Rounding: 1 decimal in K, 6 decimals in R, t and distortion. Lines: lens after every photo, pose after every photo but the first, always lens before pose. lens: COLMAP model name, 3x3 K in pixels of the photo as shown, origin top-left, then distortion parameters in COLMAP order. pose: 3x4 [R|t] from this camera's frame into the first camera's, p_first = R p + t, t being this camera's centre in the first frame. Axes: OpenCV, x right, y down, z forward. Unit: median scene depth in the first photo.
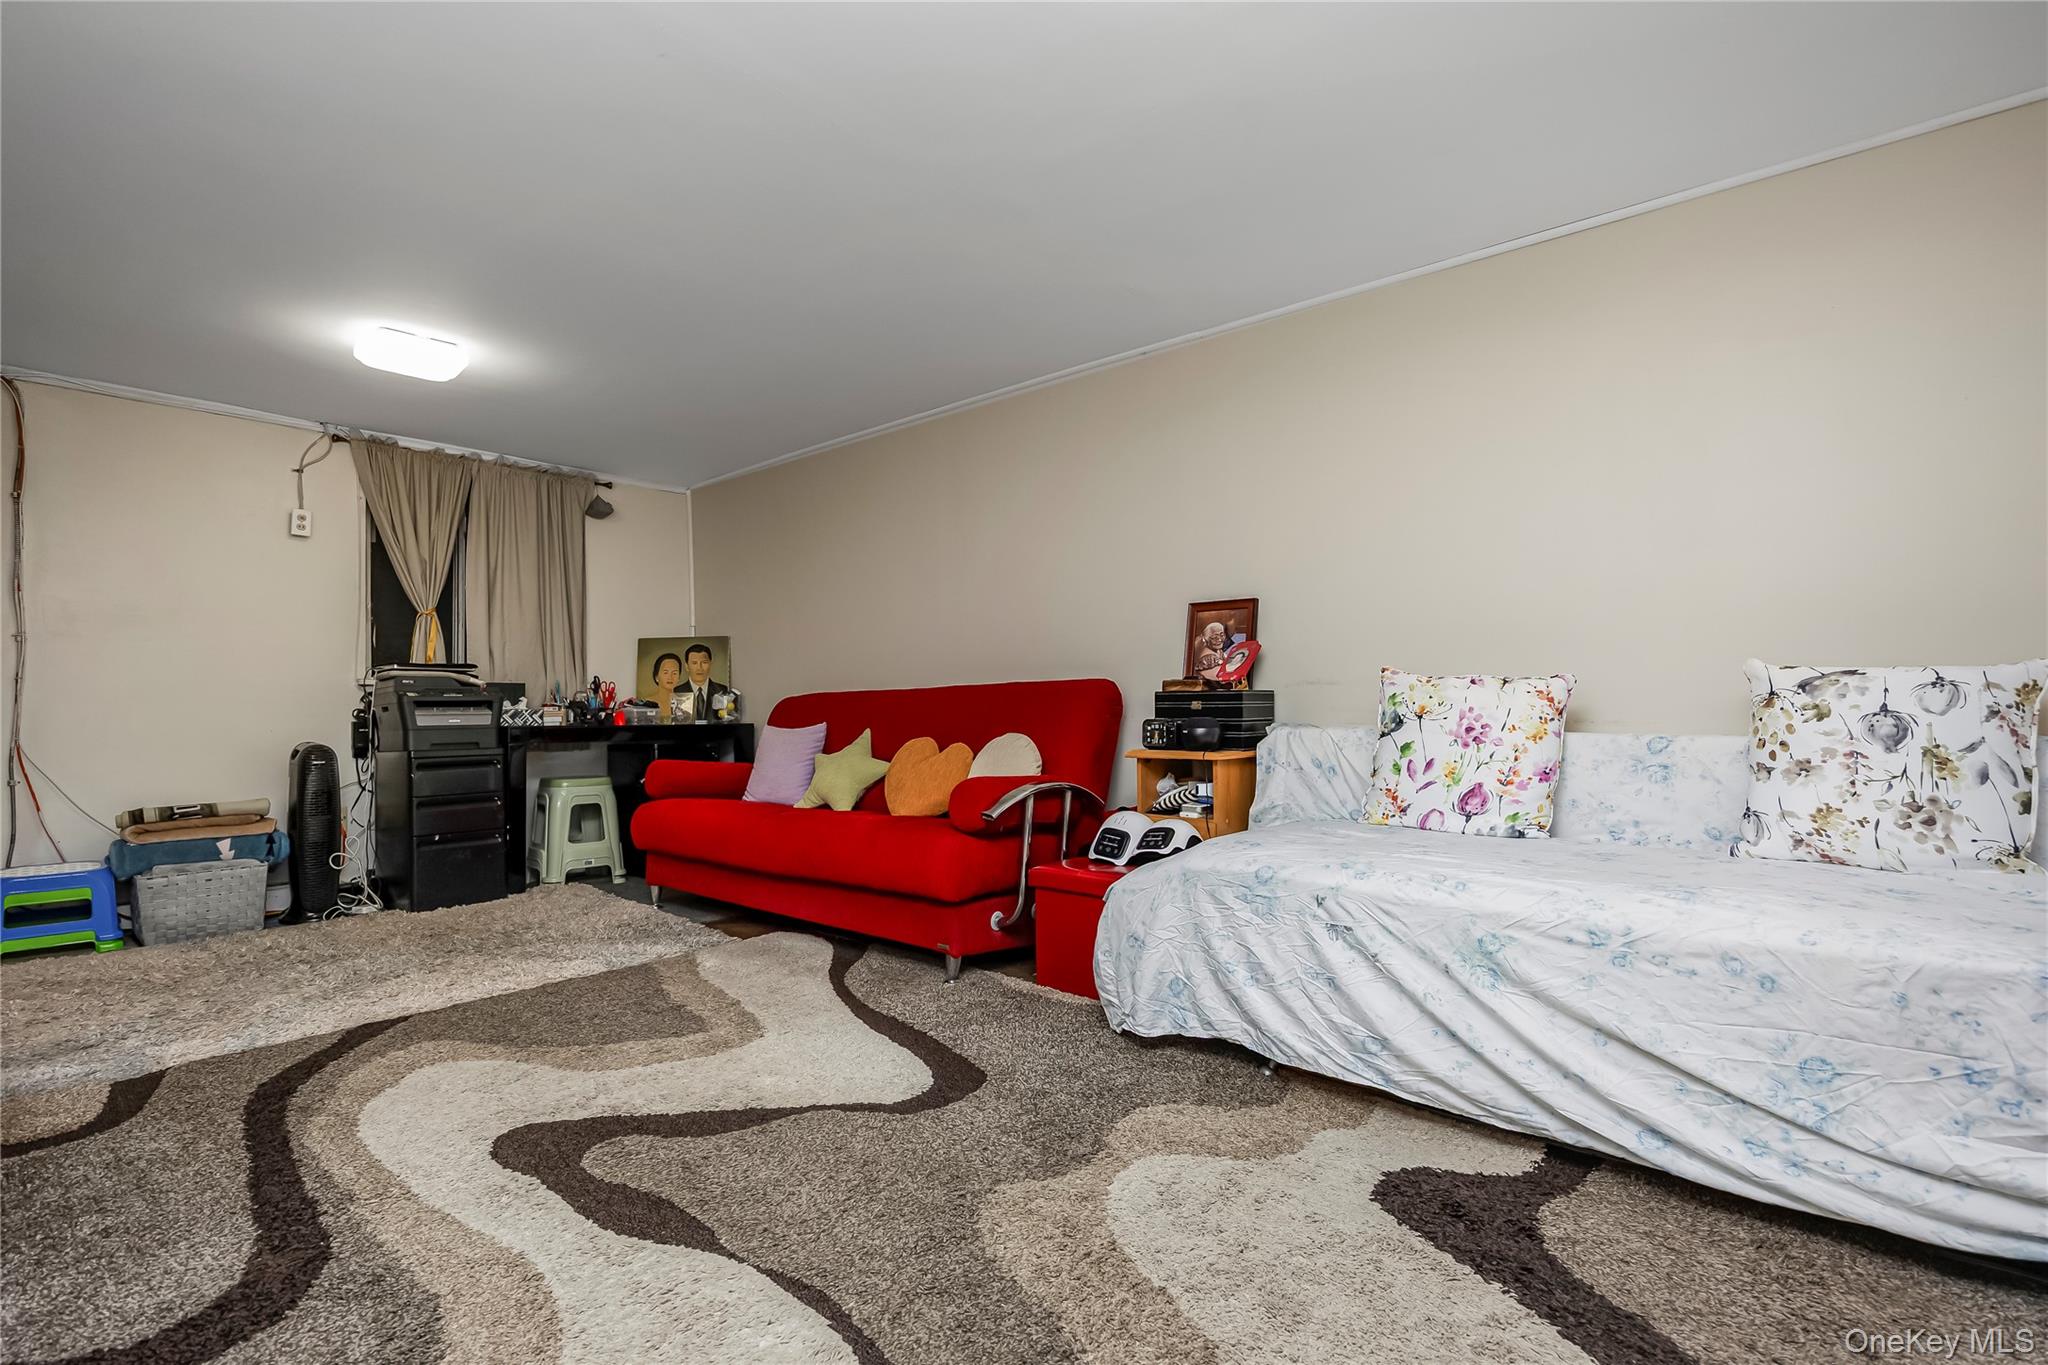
lens RADIAL K [[910.3, 0, 1022.5], [0, 910.3, 698.6], [0, 0, 1]] dist [-0.018929, 0.000841]
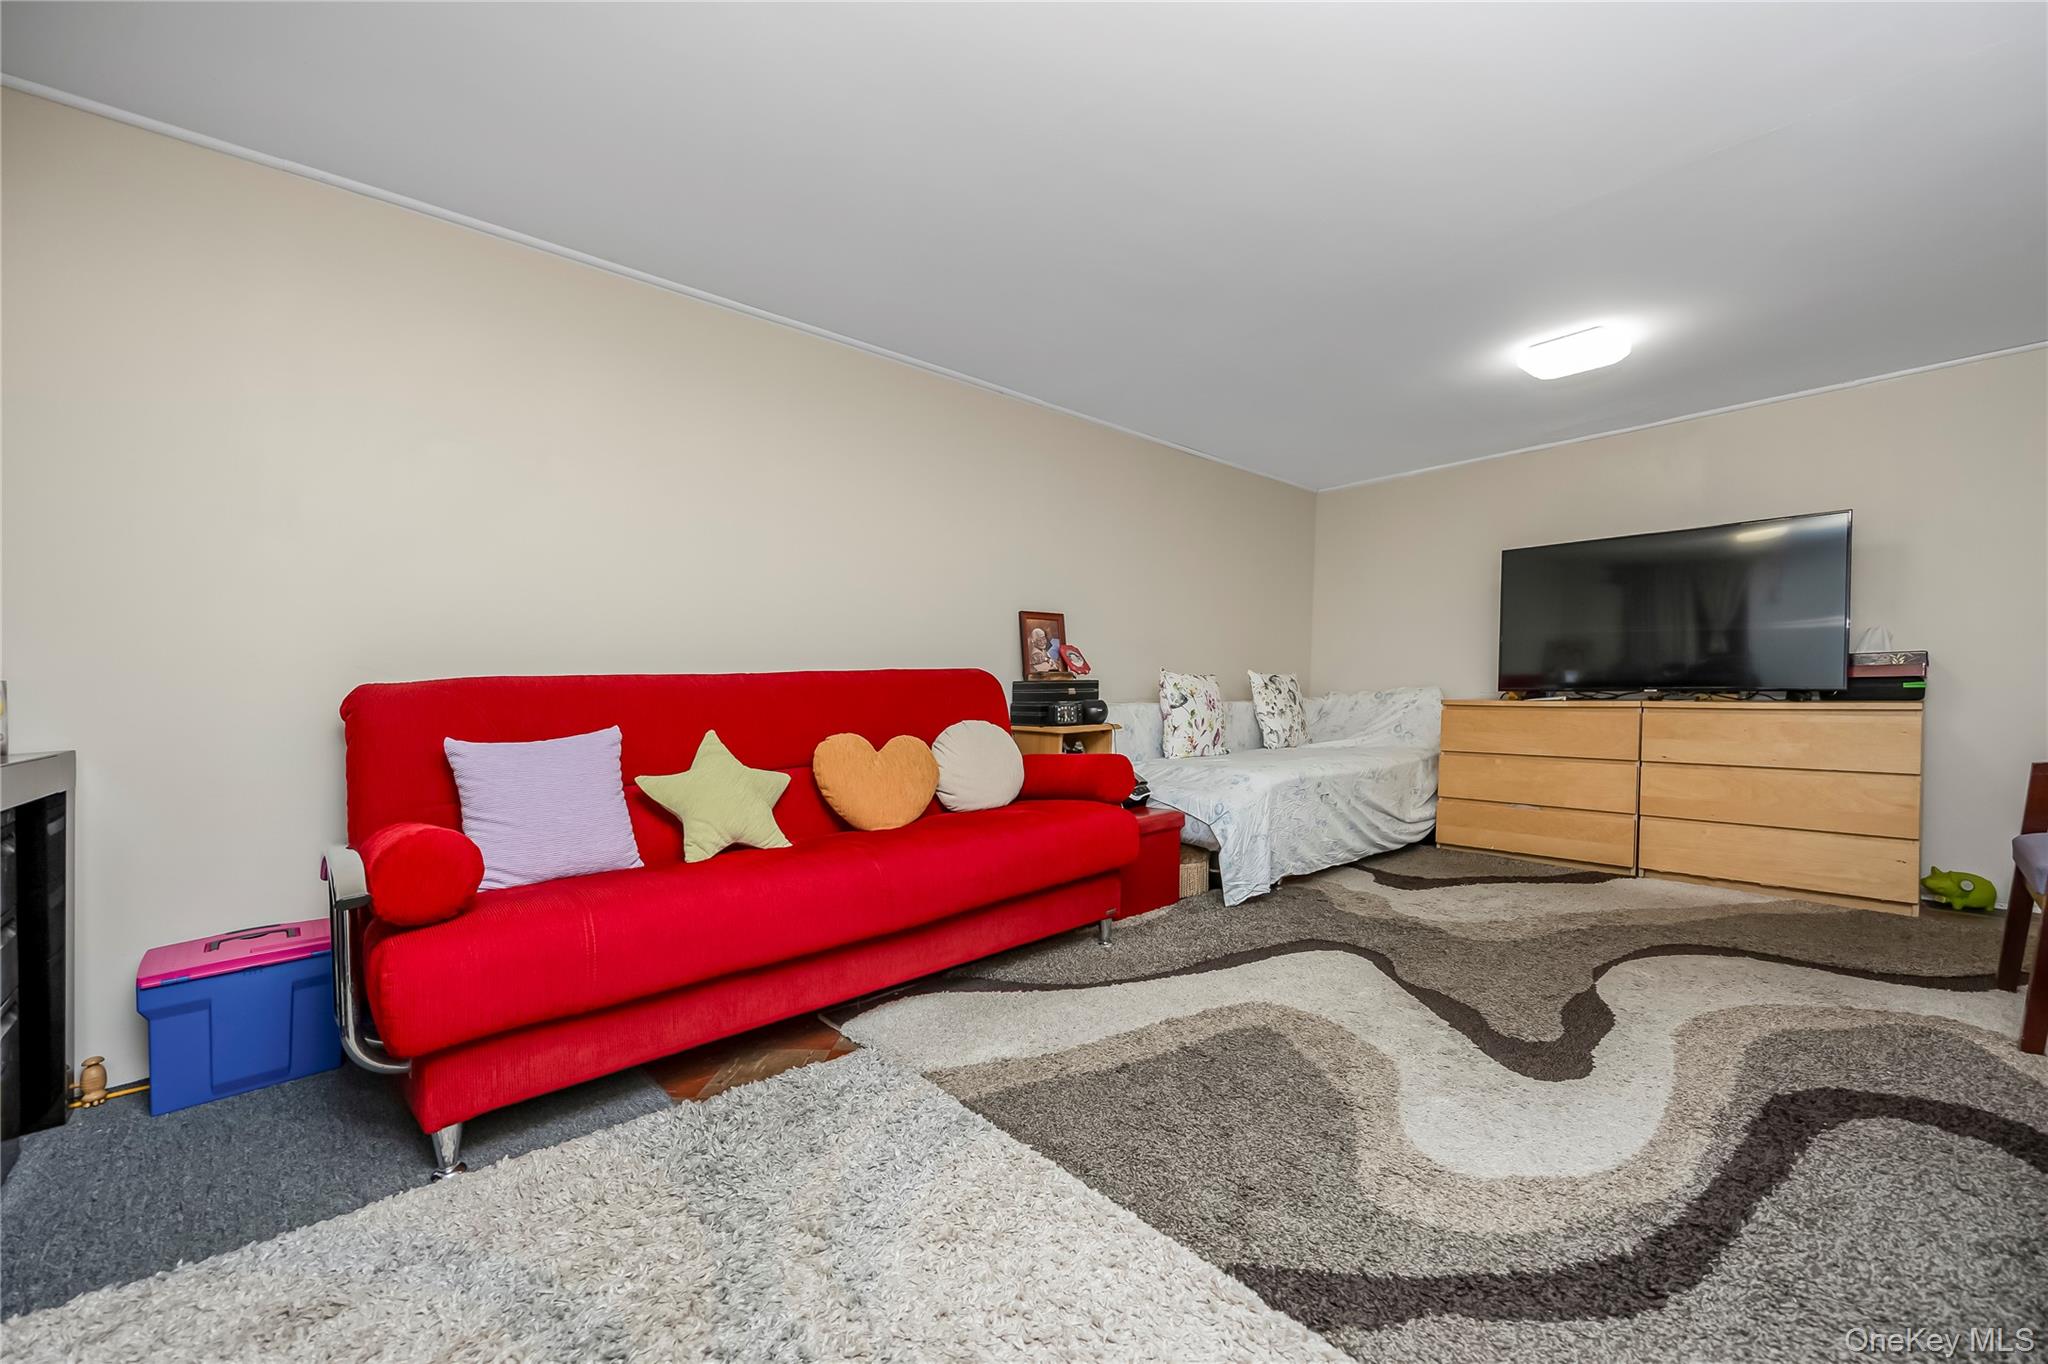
lens RADIAL K [[794.4, 0, 1032.6], [0, 794.4, 688.9], [0, 0, 1]] dist [-0.003097, -0.000516]
pose [[0.135946, 0.005100, 0.990703, -1.192142], [0.008565, 0.999943, -0.006322, 0.013813], [-0.990679, 0.009345, 0.135895, 1.101561]]
